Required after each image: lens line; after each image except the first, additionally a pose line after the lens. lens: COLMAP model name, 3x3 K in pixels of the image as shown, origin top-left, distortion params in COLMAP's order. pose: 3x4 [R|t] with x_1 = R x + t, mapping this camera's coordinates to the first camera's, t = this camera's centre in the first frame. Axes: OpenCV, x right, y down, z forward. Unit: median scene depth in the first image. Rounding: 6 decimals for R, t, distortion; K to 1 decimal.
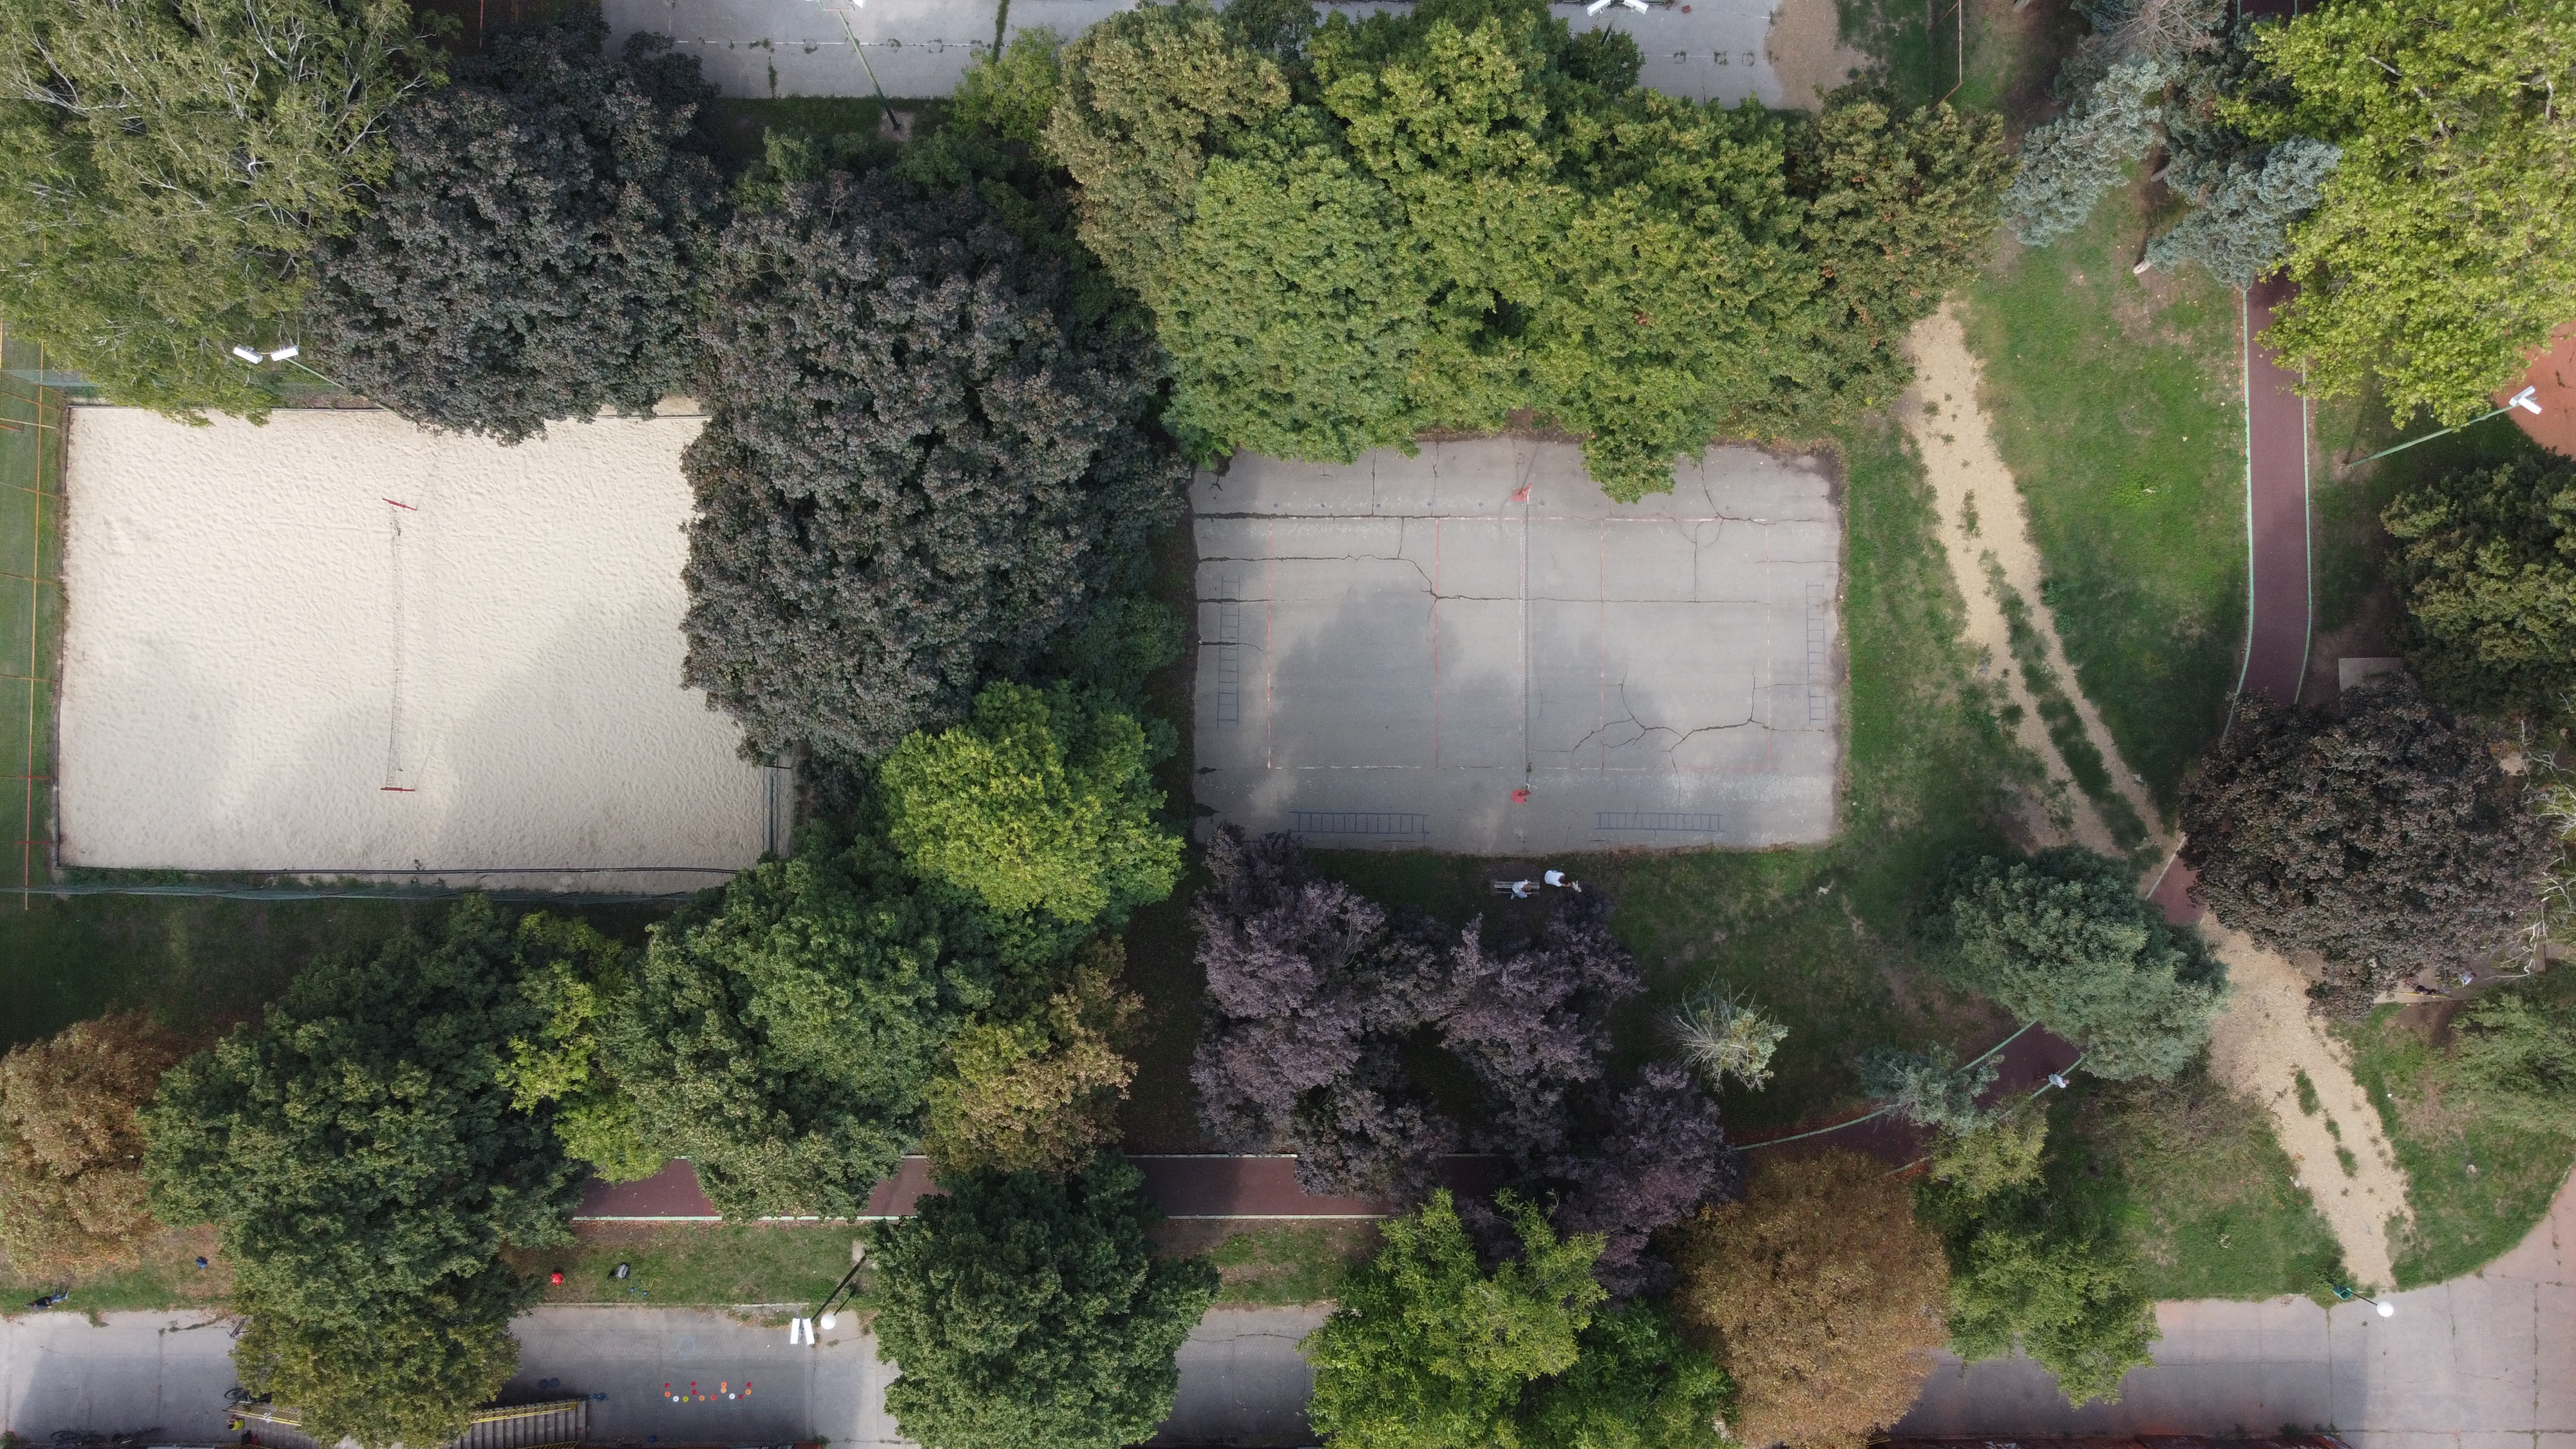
lens RADIAL K [[2084.0, 0, 1289.0], [0, 2084.0, 730.8], [0, 0, 1]] dist [0.018550, -0.045529]
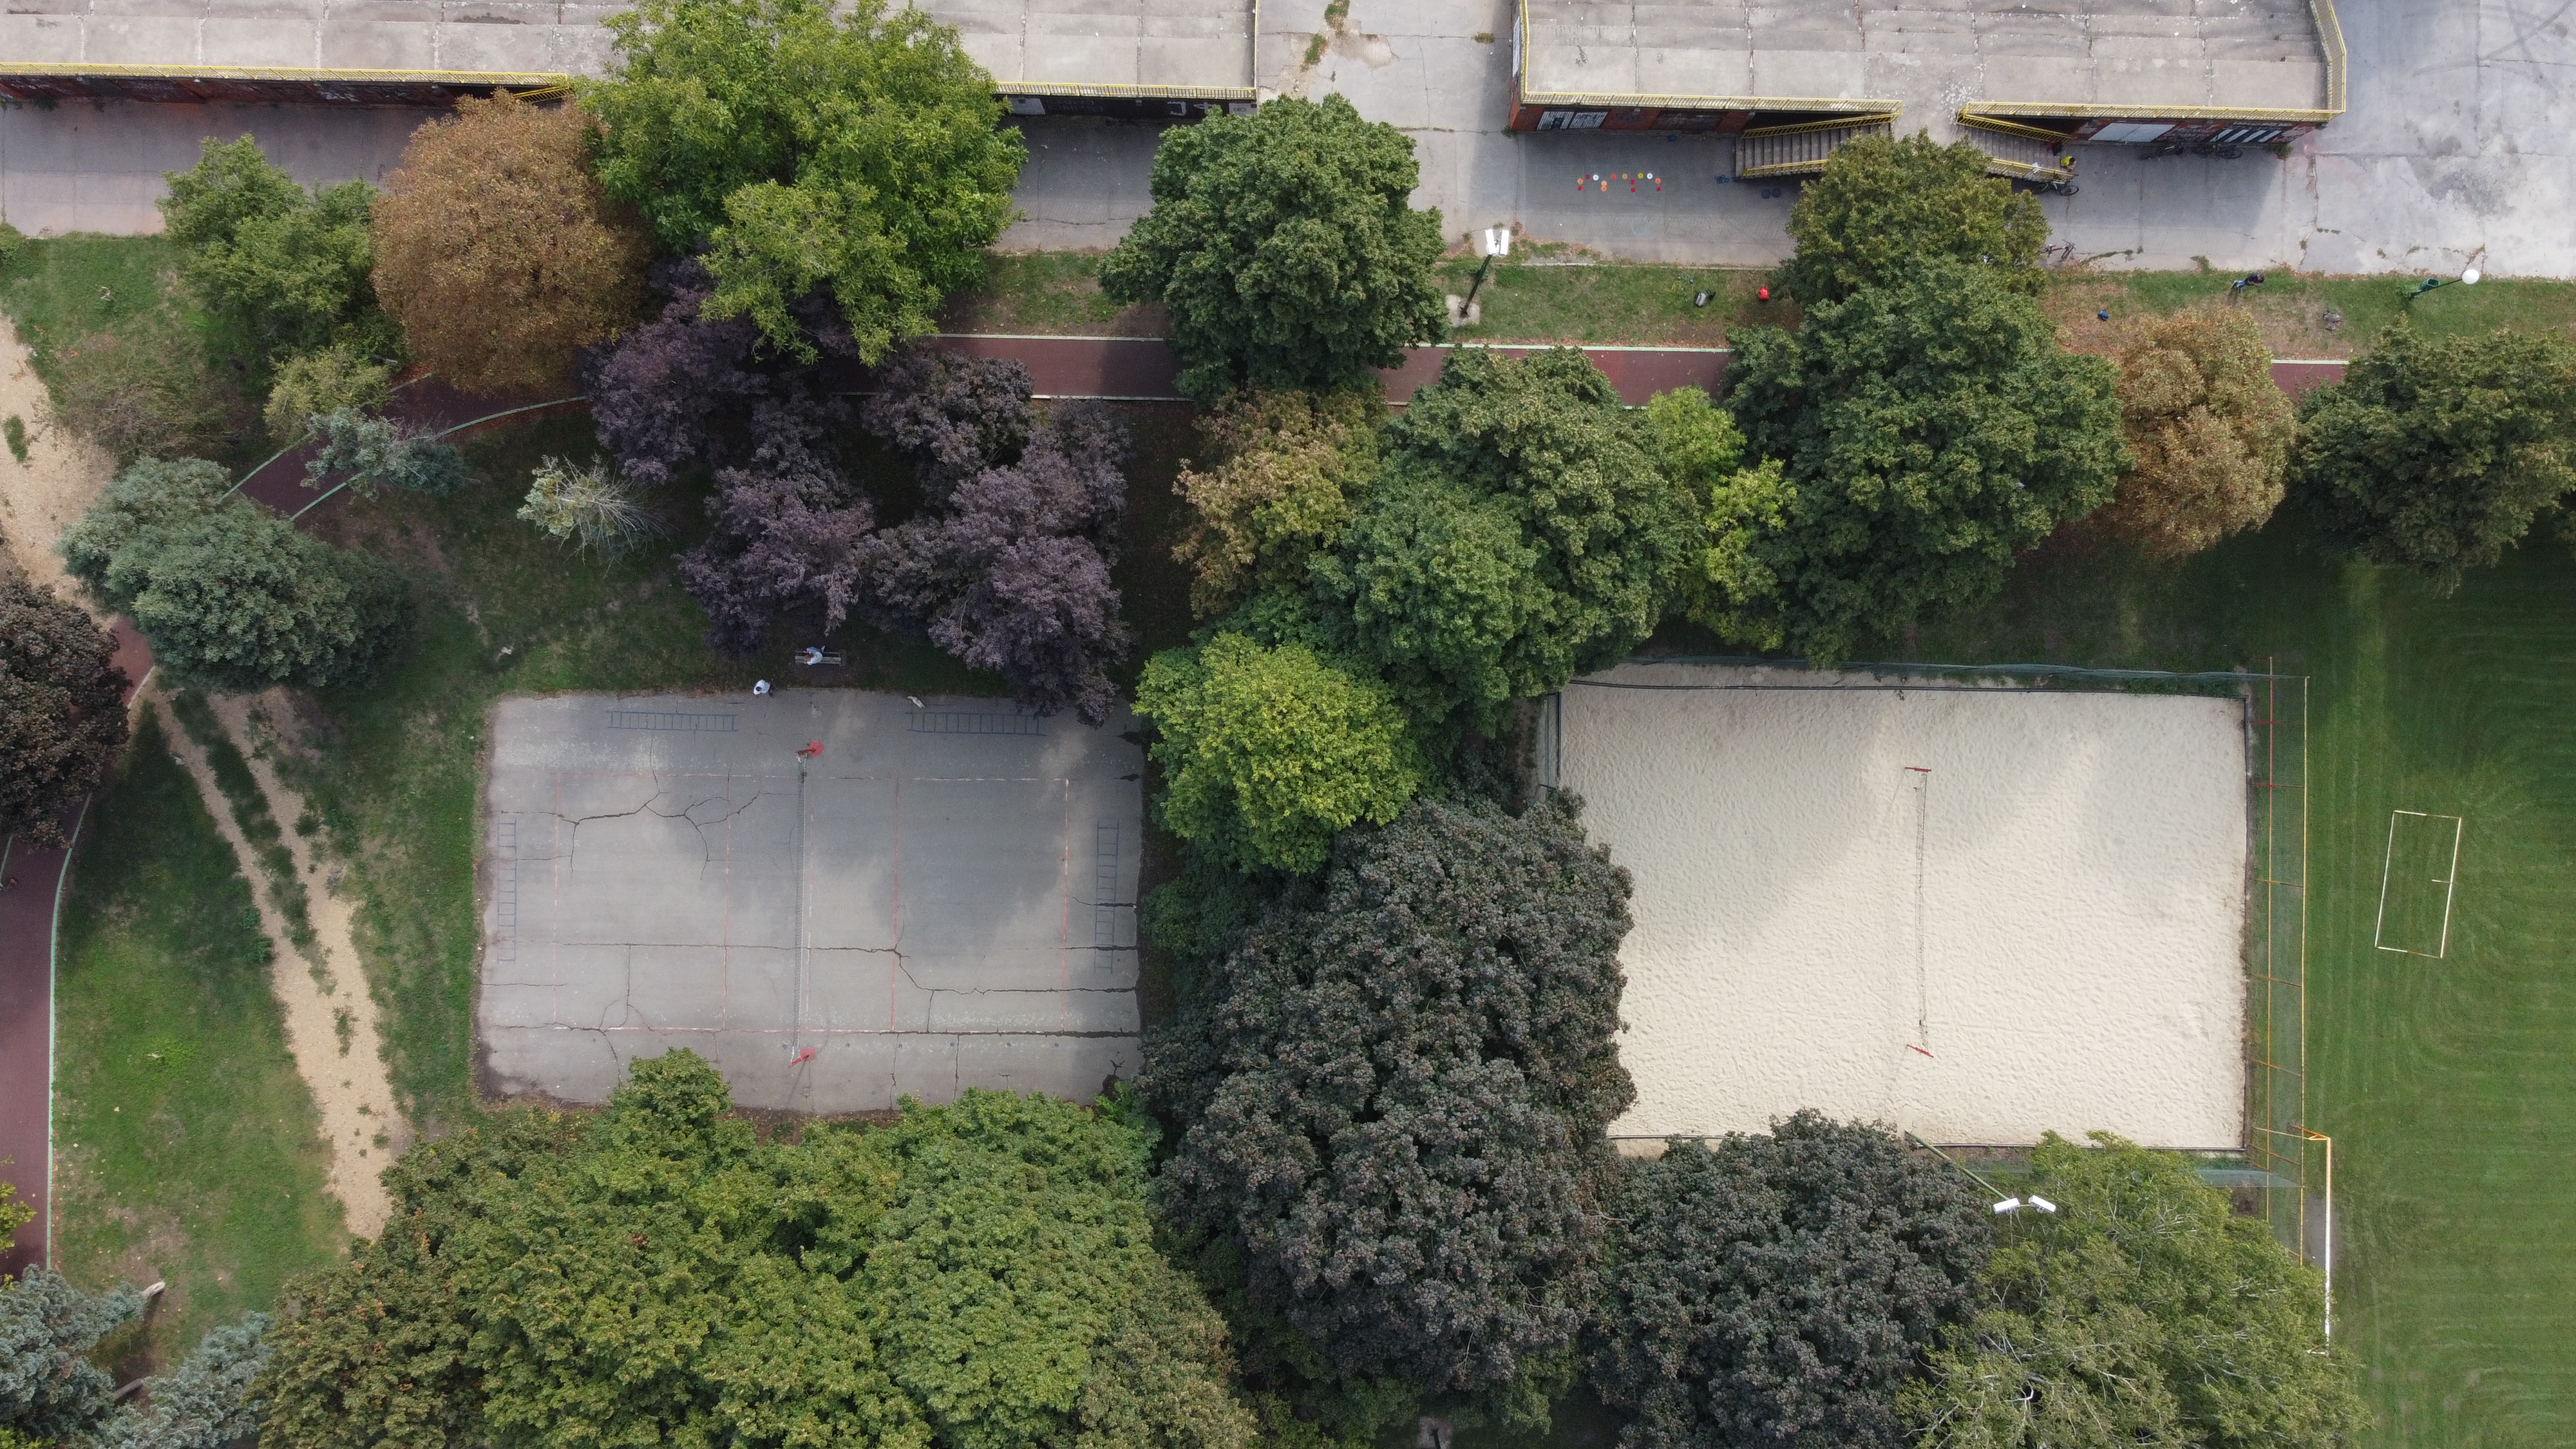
lens RADIAL K [[2084.0, 0, 1317.2], [0, 2084.0, 664.8], [0, 0, 1]] dist [0.018550, -0.045529]
pose [[-0.998726, -0.013544, -0.048616, -0.092926], [0.010410, -0.997886, 0.064146, 0.011776], [-0.049382, 0.063558, 0.996756, -0.007801]]
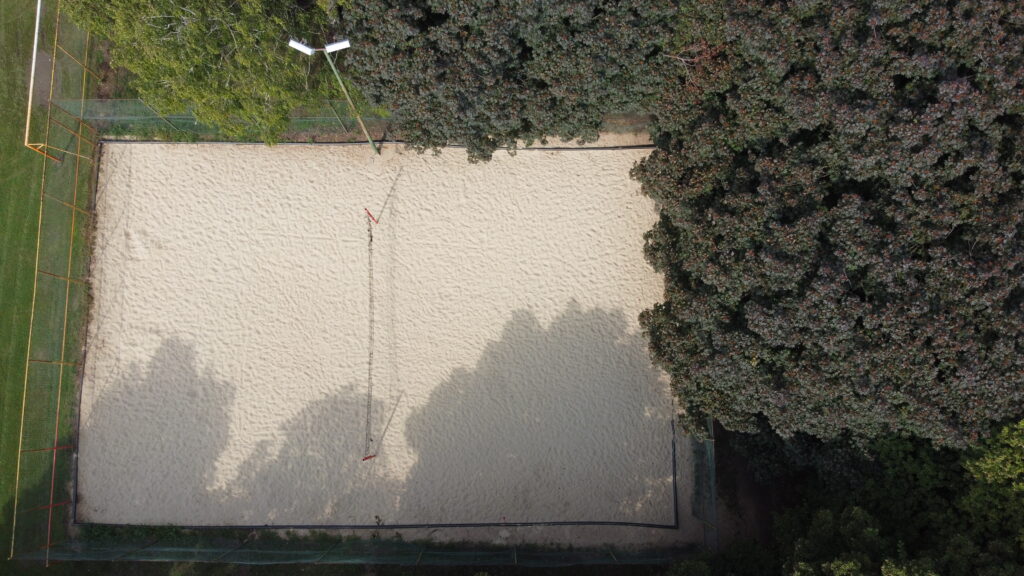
lens RADIAL K [[828.4, 0, 508.2], [0, 828.4, 278.1], [0, 0, 1]] dist [0.018550, -0.045529]
pose [[0.999809, -0.005907, -0.018606, -0.382562], [0.003899, 0.994341, -0.106166, -0.024608], [0.019128, 0.106073, 0.994174, 0.598110]]
